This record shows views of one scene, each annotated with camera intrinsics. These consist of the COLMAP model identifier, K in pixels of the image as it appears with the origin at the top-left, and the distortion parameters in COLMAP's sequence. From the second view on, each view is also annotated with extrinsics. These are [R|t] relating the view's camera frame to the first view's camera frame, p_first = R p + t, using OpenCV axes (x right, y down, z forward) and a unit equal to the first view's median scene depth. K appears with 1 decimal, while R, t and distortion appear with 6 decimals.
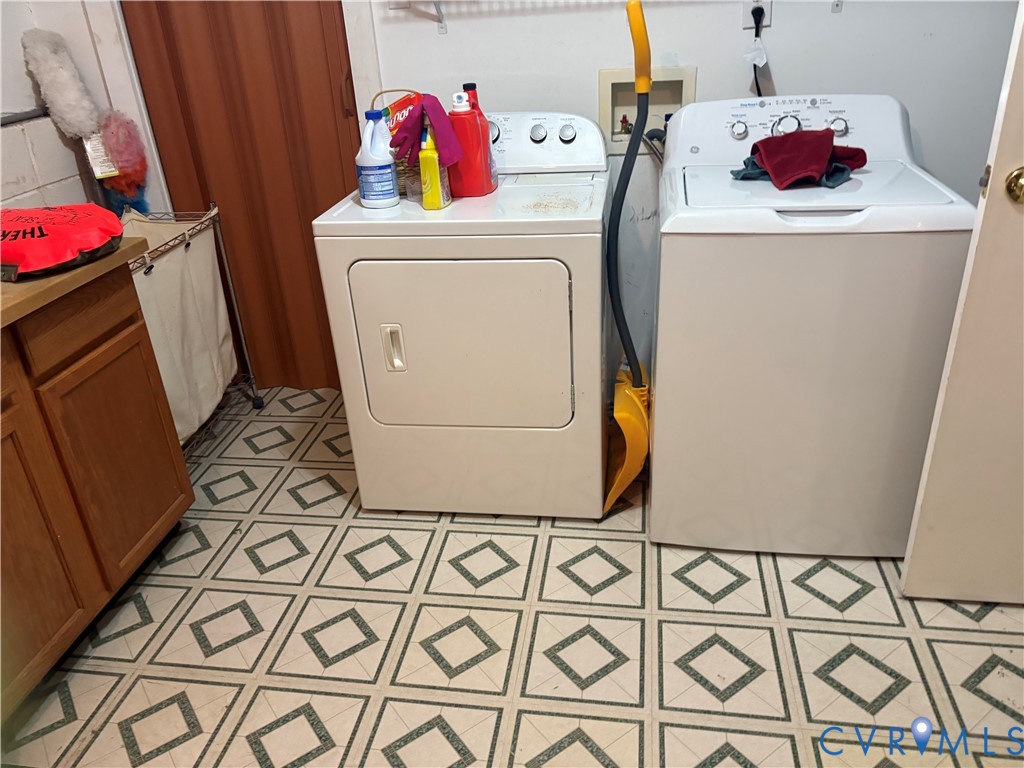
lens RADIAL K [[774.7, 0, 510.4], [0, 774.7, 383.1], [0, 0, 1]] dist [0.026369, -0.030310]
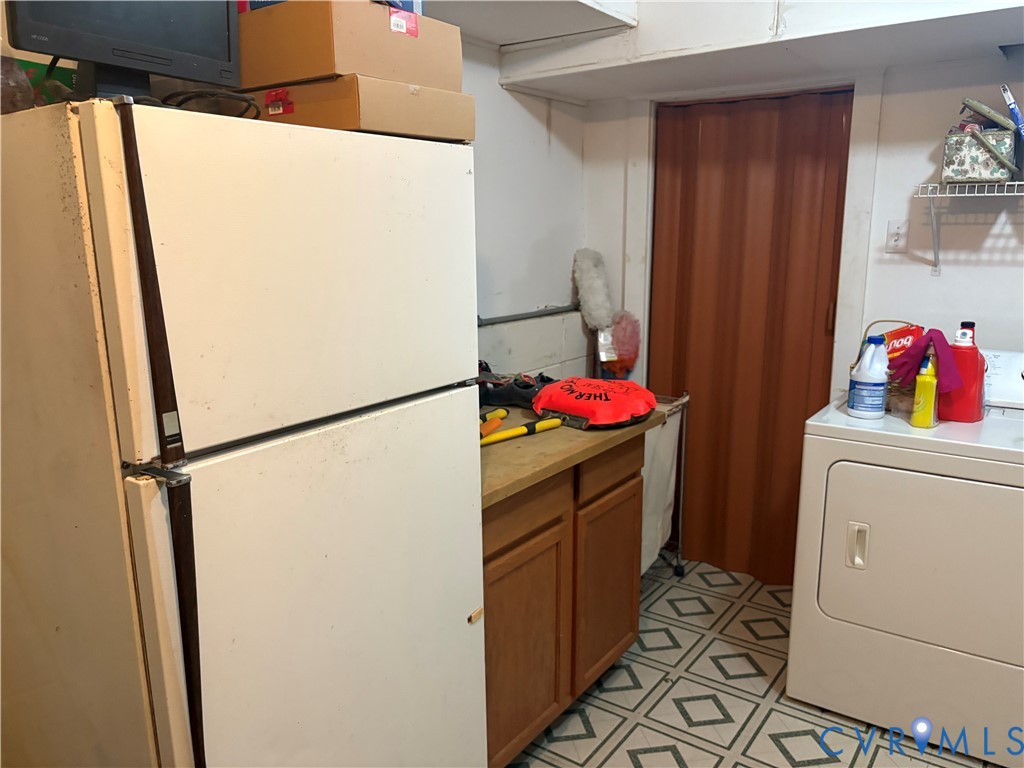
lens RADIAL K [[774.7, 0, 519.6], [0, 774.7, 385.2], [0, 0, 1]] dist [0.026369, -0.030310]
pose [[0.894674, 0.137679, -0.424973, -0.128505], [-0.238873, 0.951335, -0.194681, 0.057217], [0.377488, 0.275691, 0.884023, -0.165607]]
